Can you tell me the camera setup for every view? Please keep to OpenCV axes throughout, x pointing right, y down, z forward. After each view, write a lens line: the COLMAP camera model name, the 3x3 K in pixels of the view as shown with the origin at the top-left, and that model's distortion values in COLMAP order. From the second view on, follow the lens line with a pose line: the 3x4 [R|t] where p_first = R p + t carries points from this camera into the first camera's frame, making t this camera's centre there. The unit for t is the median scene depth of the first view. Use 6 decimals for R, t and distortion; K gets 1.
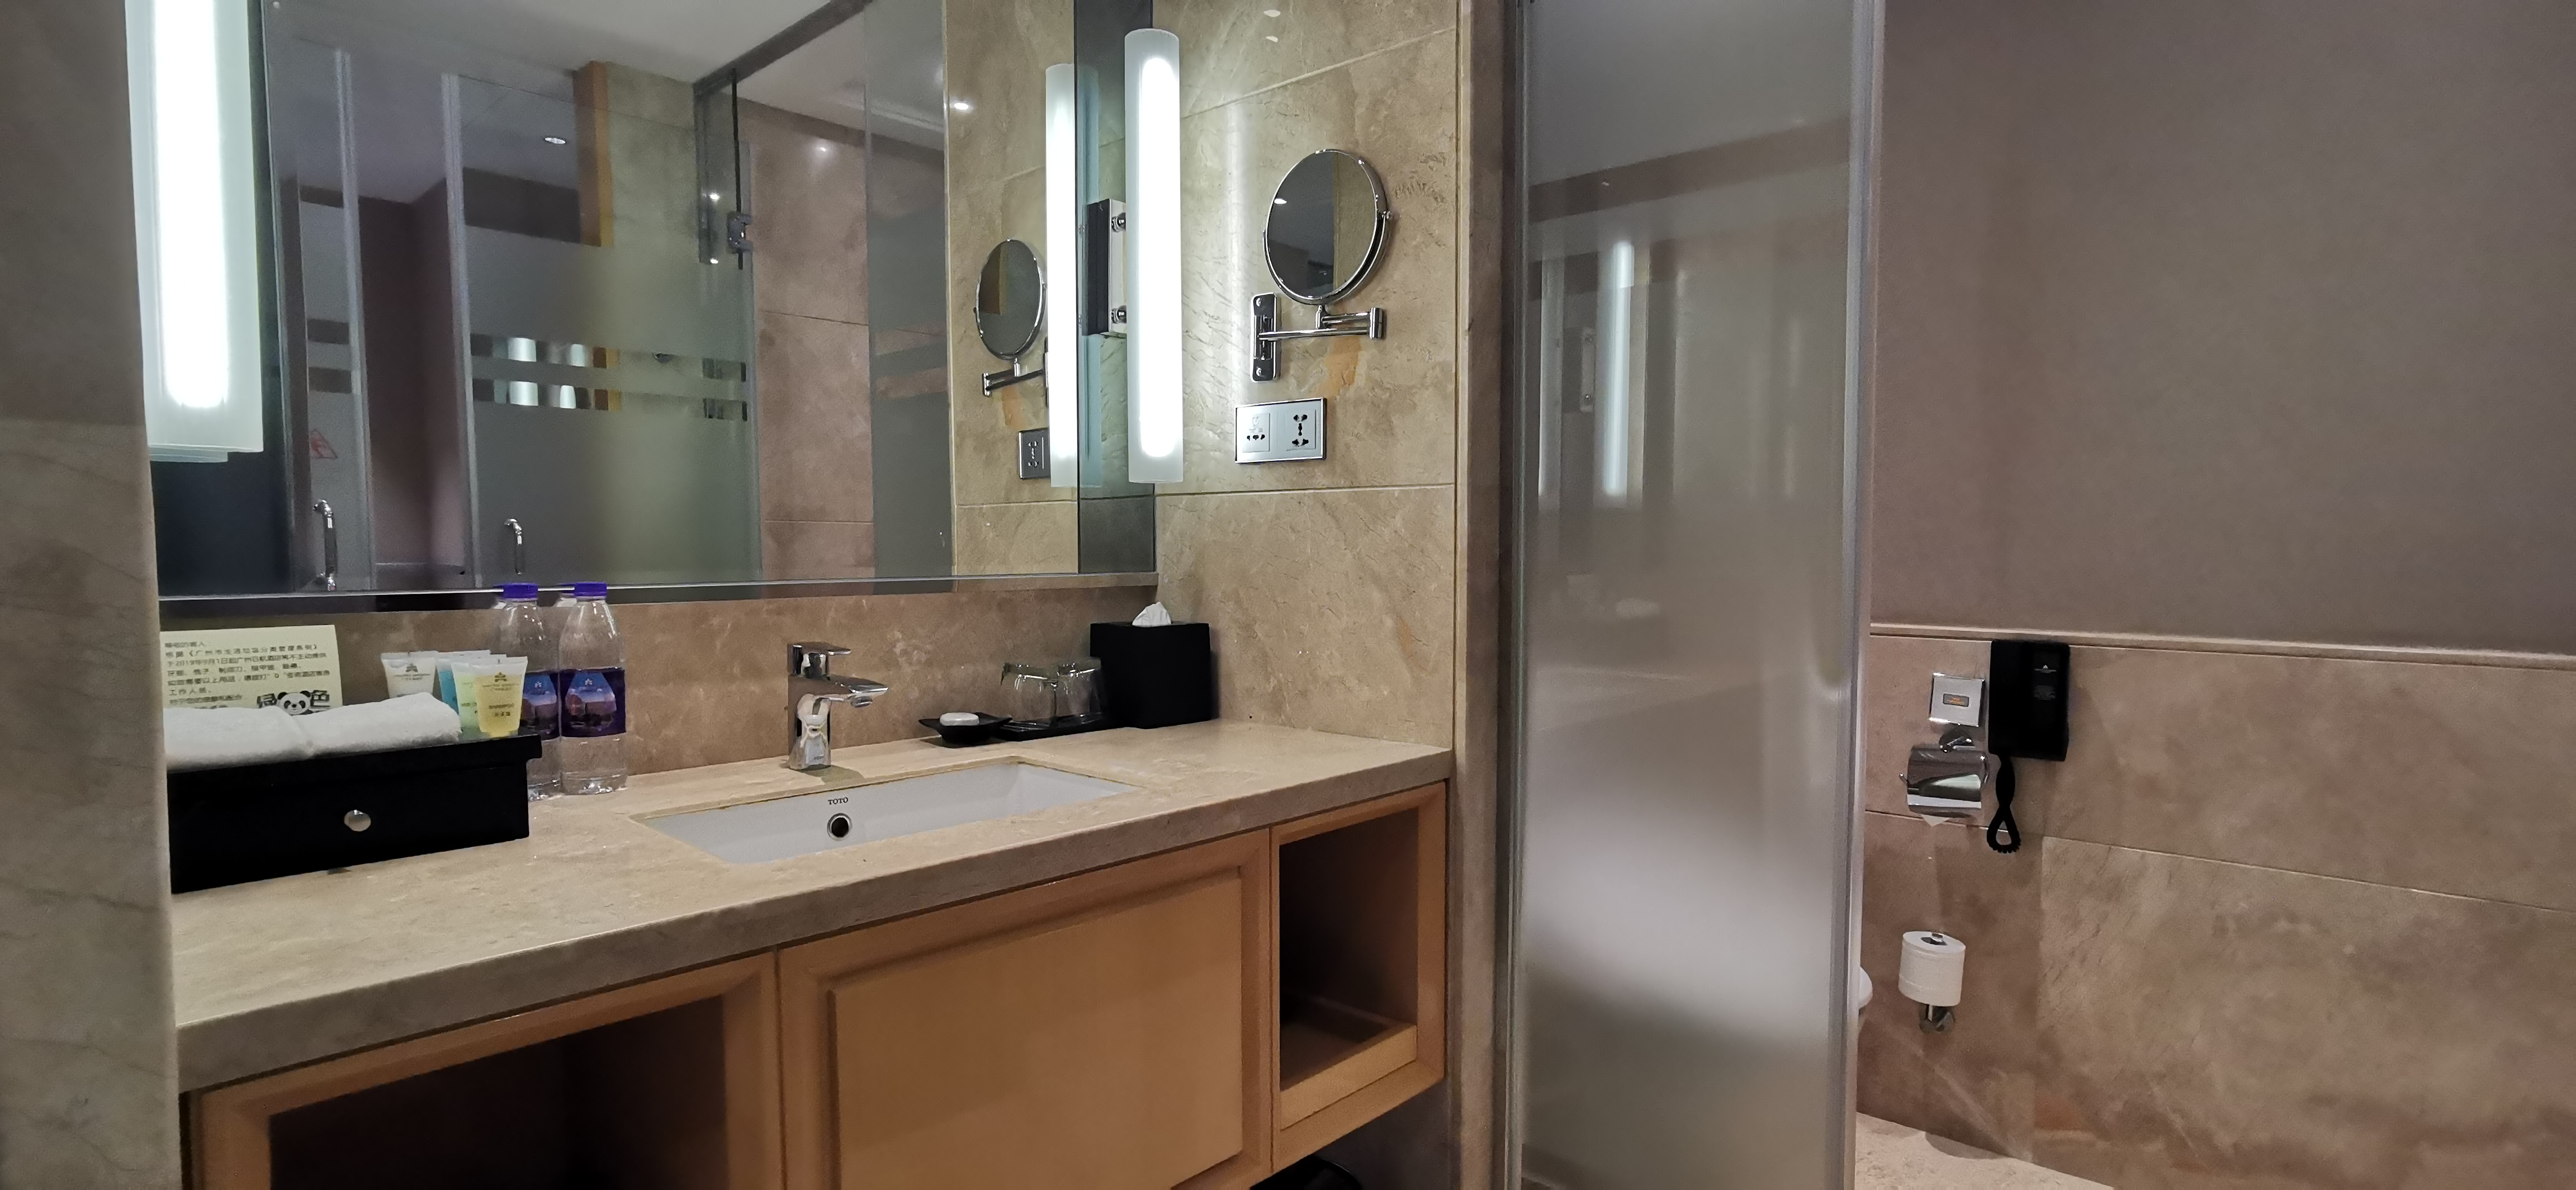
lens RADIAL K [[1226.2, 0, 1295.6], [0, 1226.2, 605.7], [0, 0, 1]] dist [0.000087, 0.000172]
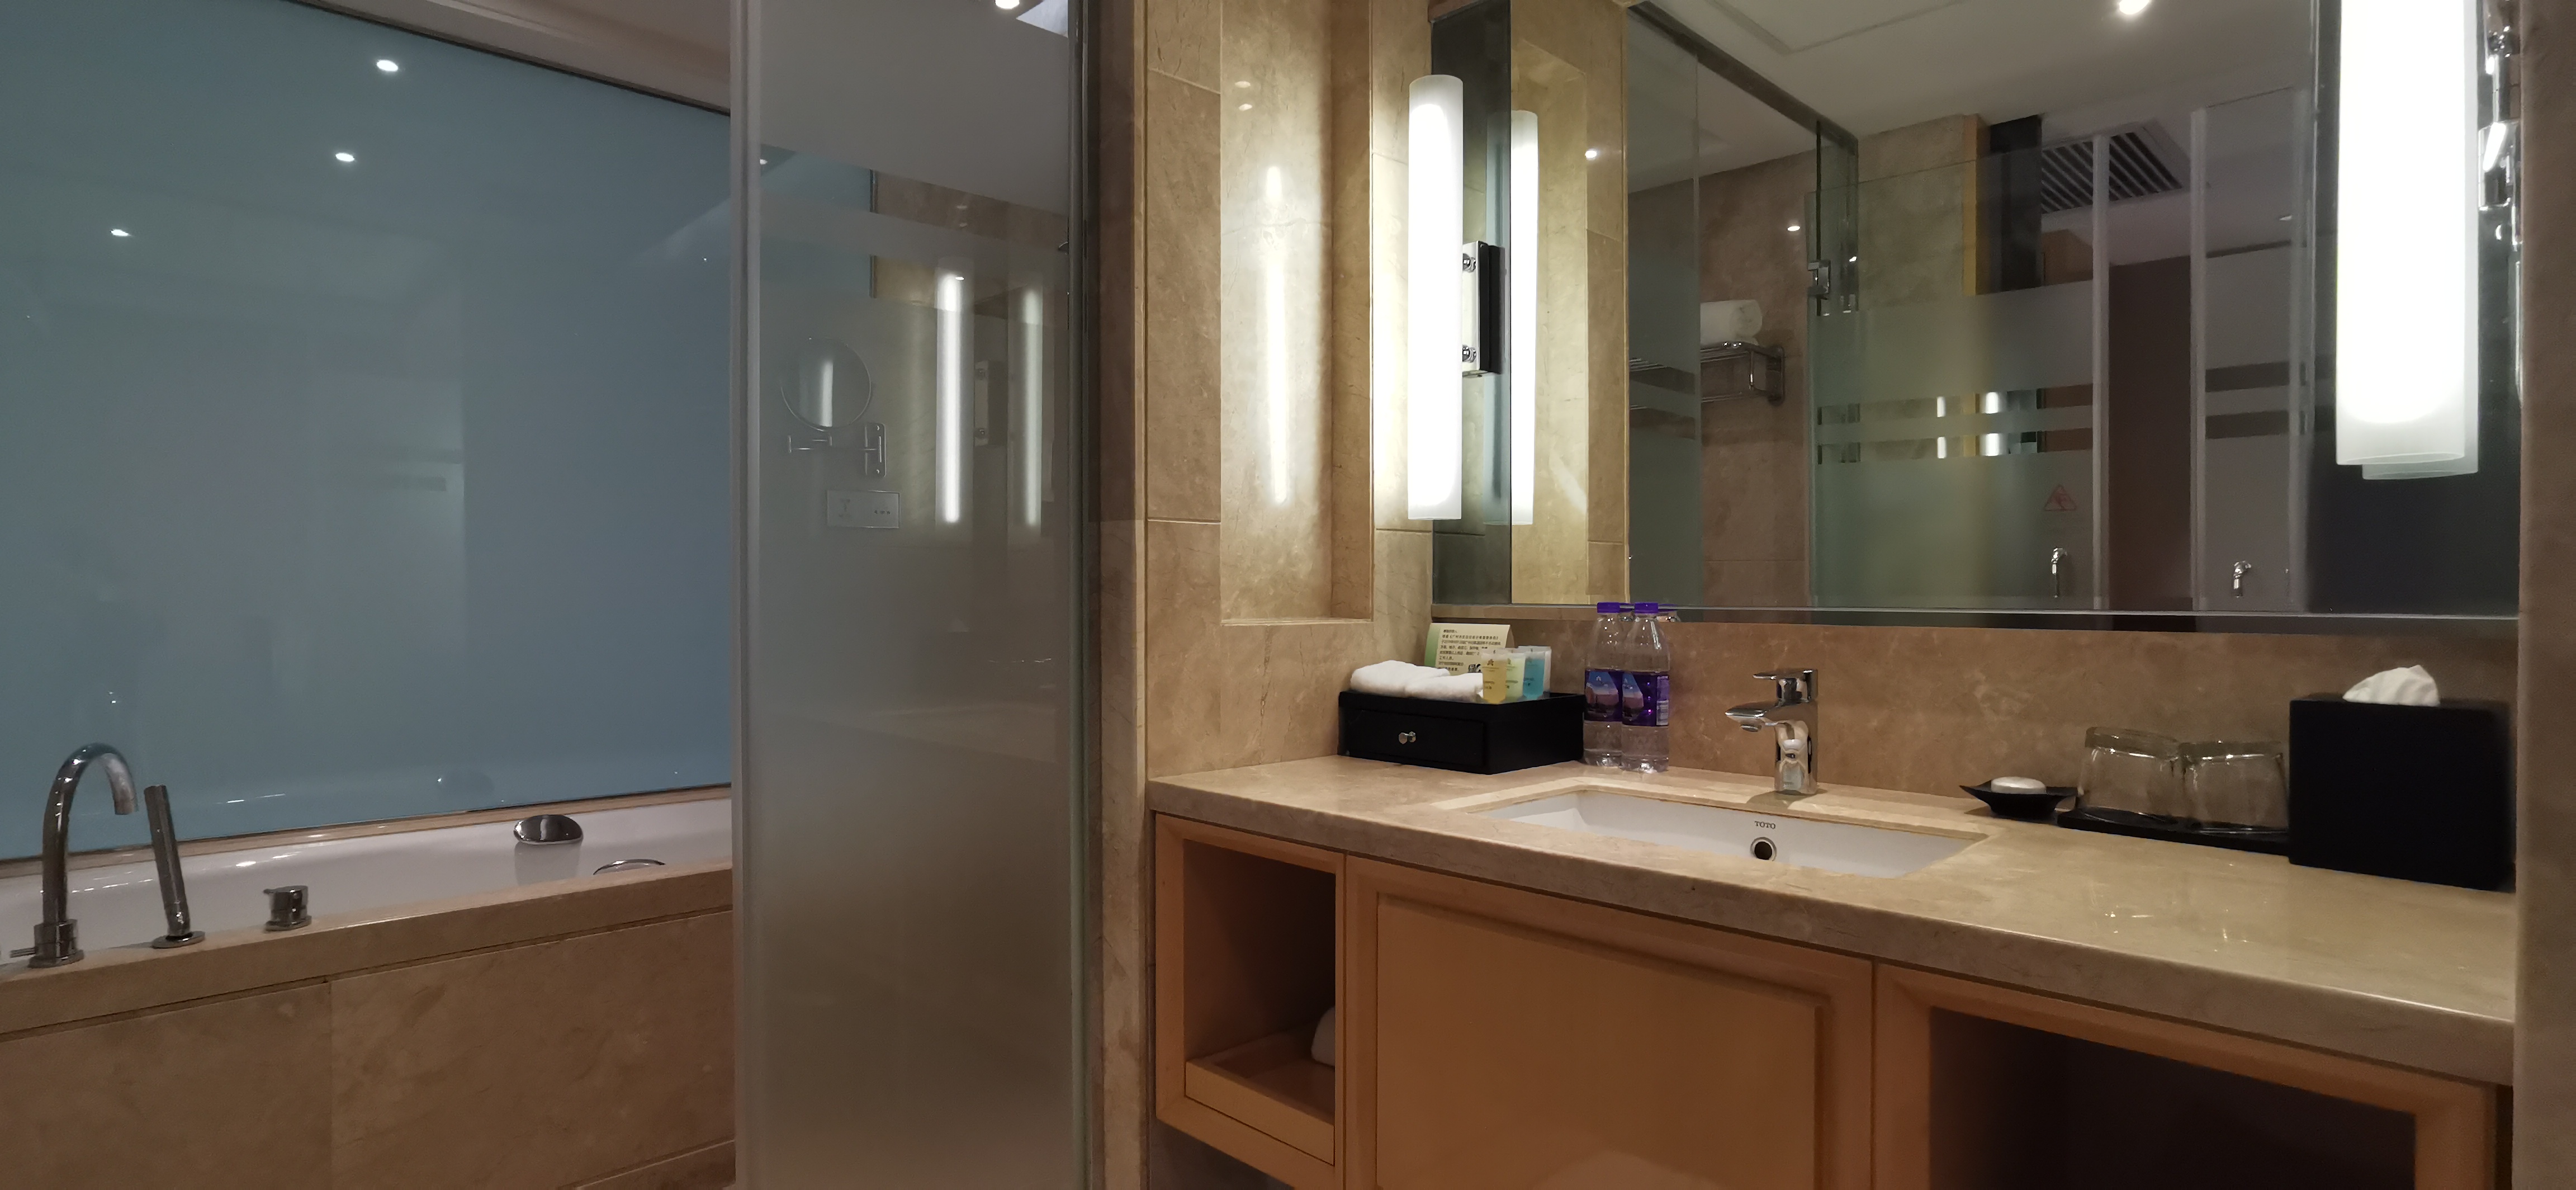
lens RADIAL K [[1226.2, 0, 1295.5], [0, 1226.2, 593.7], [0, 0, 1]] dist [0.000087, 0.000172]
pose [[-0.028451, -0.001867, -0.999593, 0.545777], [-0.060145, 0.998190, -0.000153, -0.004818], [0.997784, 0.060117, -0.028512, 0.546994]]
